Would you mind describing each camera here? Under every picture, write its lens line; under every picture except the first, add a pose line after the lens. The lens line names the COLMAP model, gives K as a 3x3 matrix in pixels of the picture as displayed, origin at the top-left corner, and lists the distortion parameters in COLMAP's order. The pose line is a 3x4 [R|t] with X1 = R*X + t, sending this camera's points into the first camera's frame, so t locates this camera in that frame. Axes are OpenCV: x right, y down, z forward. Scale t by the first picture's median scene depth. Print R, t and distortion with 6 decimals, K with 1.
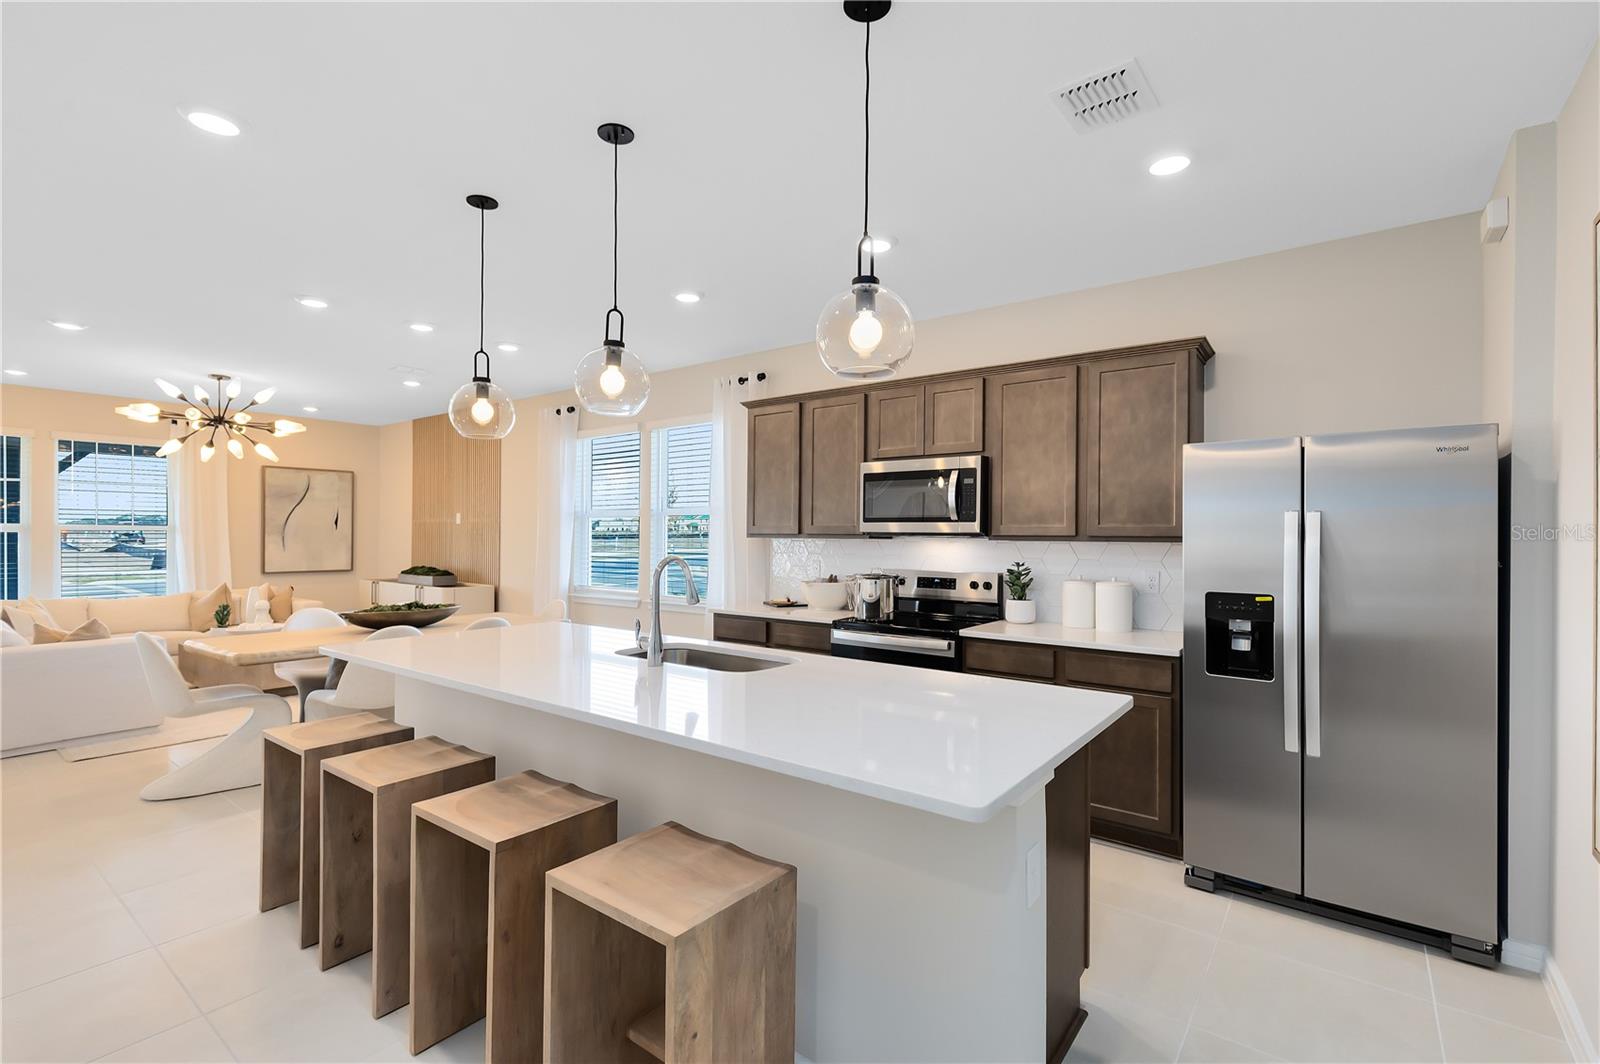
lens RADIAL K [[722.1, 0, 805.8], [0, 722.1, 532.7], [0, 0, 1]] dist [0.005135, 0.000735]
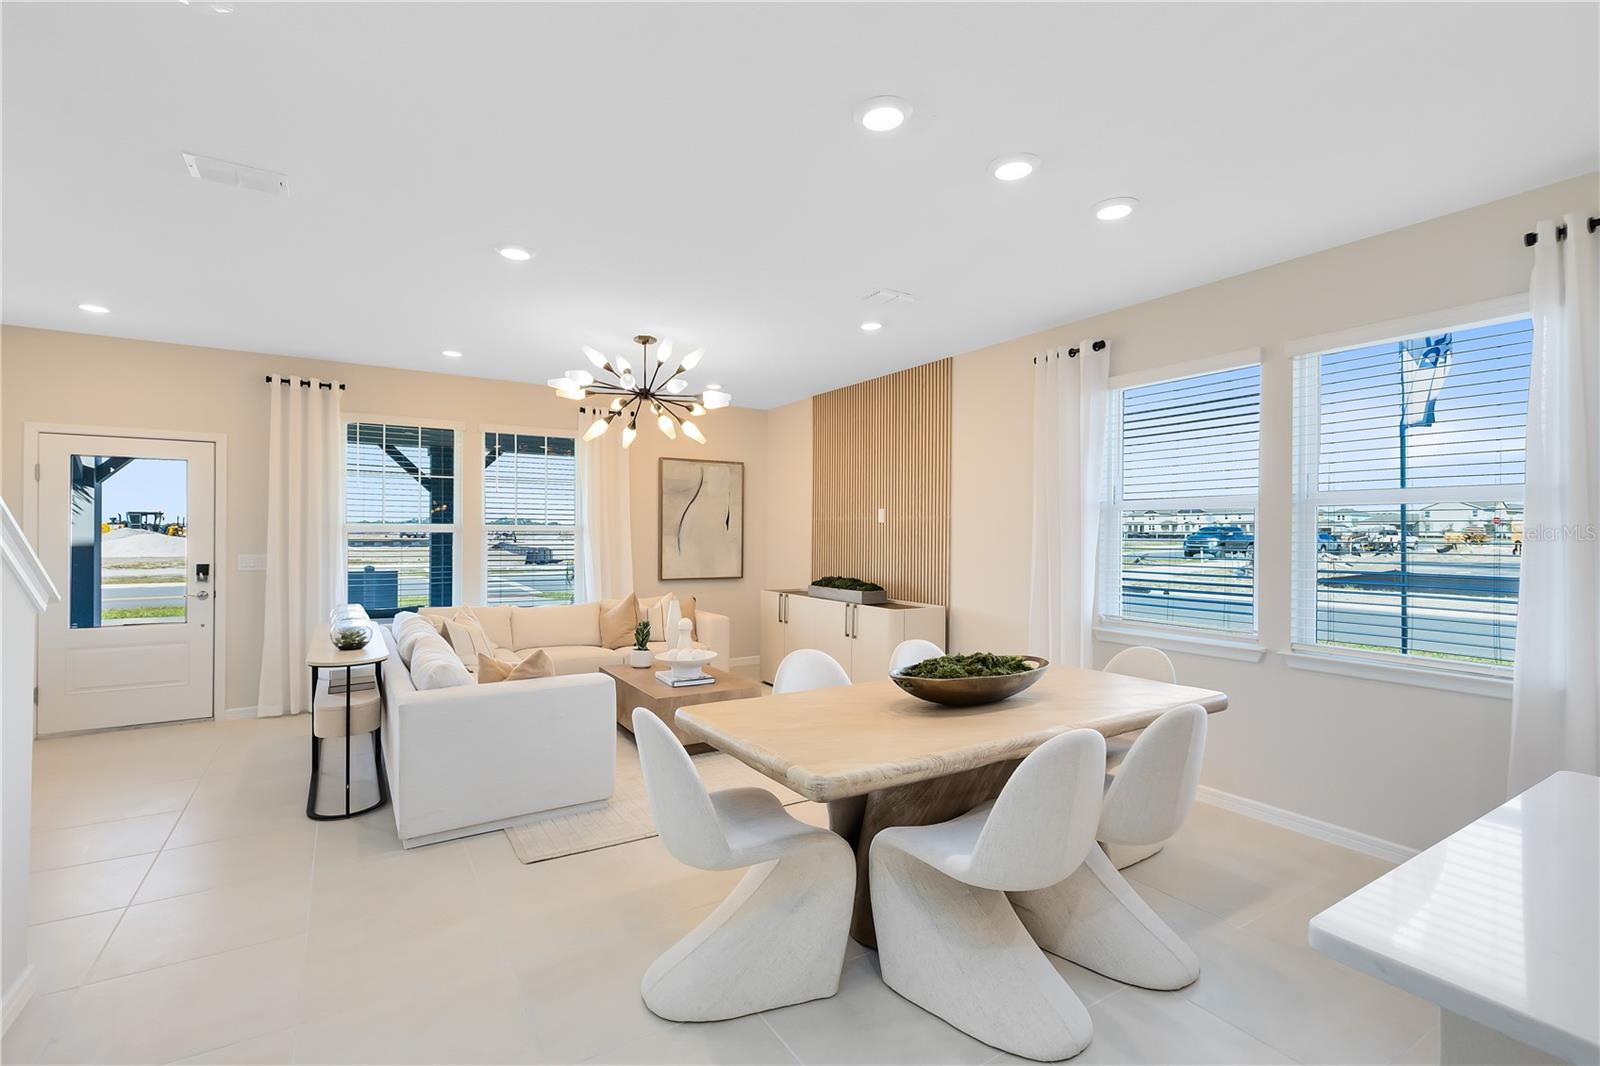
lens RADIAL K [[722.1, 0, 805.8], [0, 722.1, 533.7], [0, 0, 1]] dist [0.005135, 0.000735]
pose [[0.937731, 0.001036, -0.347360, -0.328449], [-0.000882, 0.999999, 0.000600, -0.001049], [0.347360, -0.000256, 0.937732, 0.281855]]
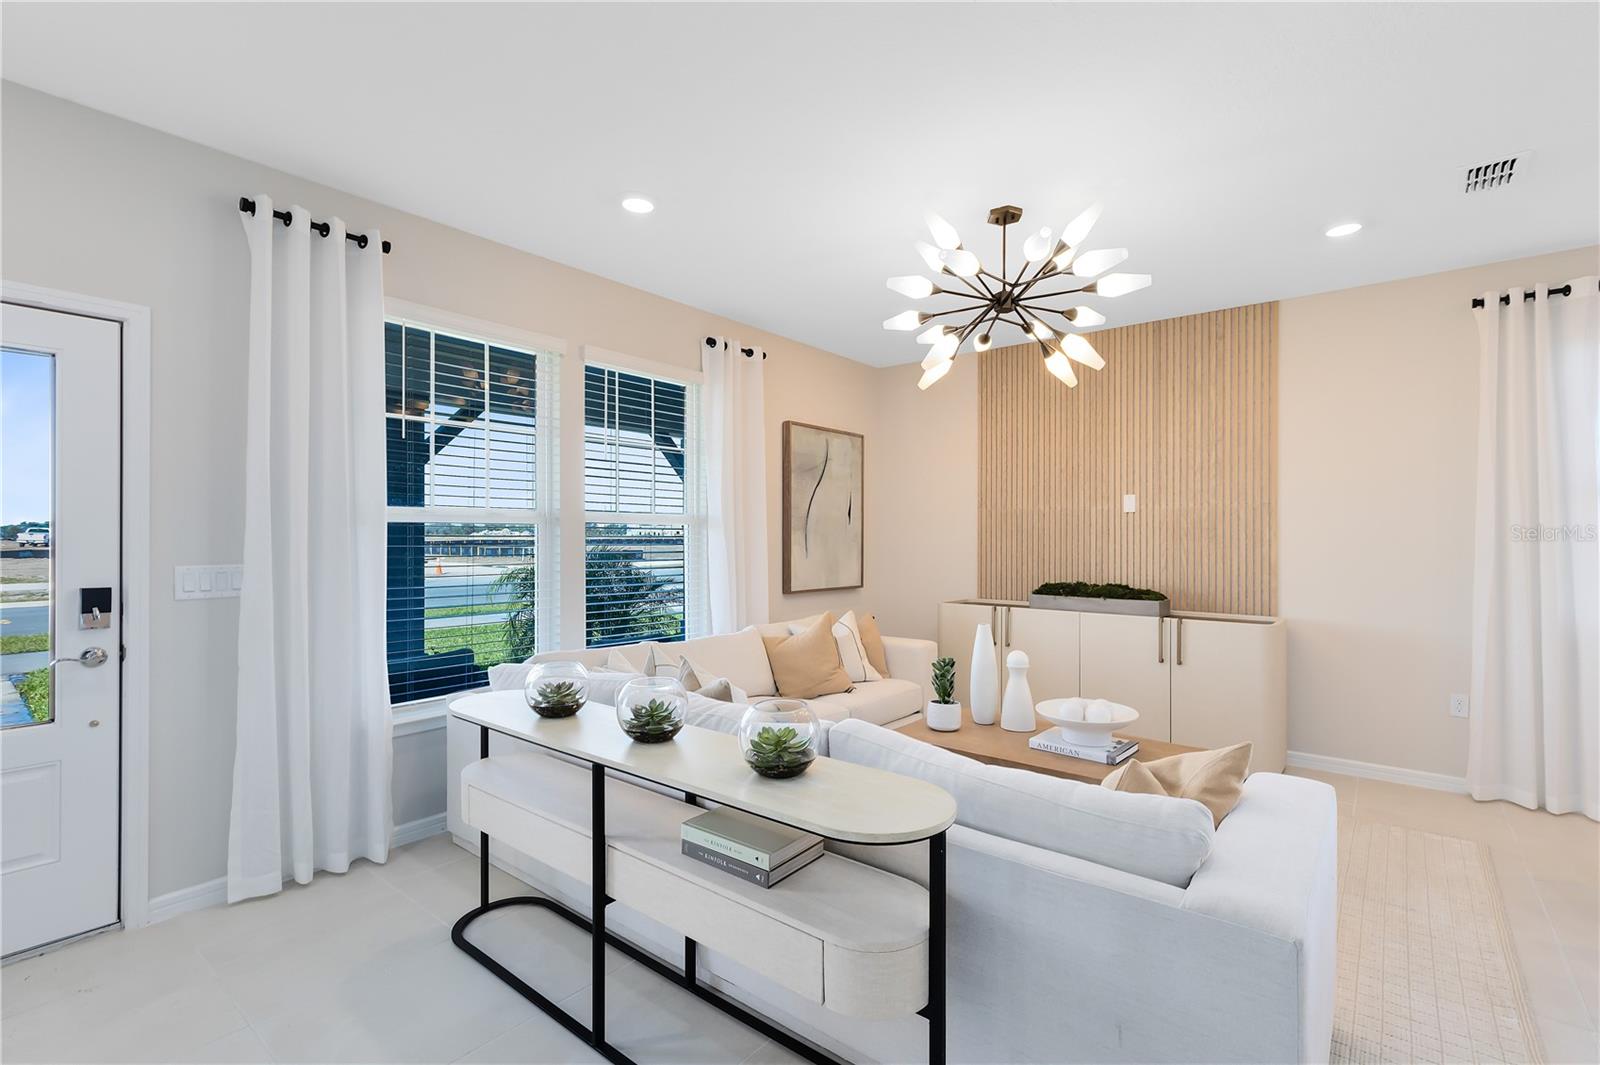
lens RADIAL K [[739.4, 0, 822.4], [0, 739.4, 535.8], [0, 0, 1]] dist [0.011037, 0.000107]
pose [[0.999757, -0.002890, -0.021835, -0.827214], [0.002850, 0.999994, -0.001851, 0.008737], [0.021840, 0.001788, 0.999760, 0.425427]]
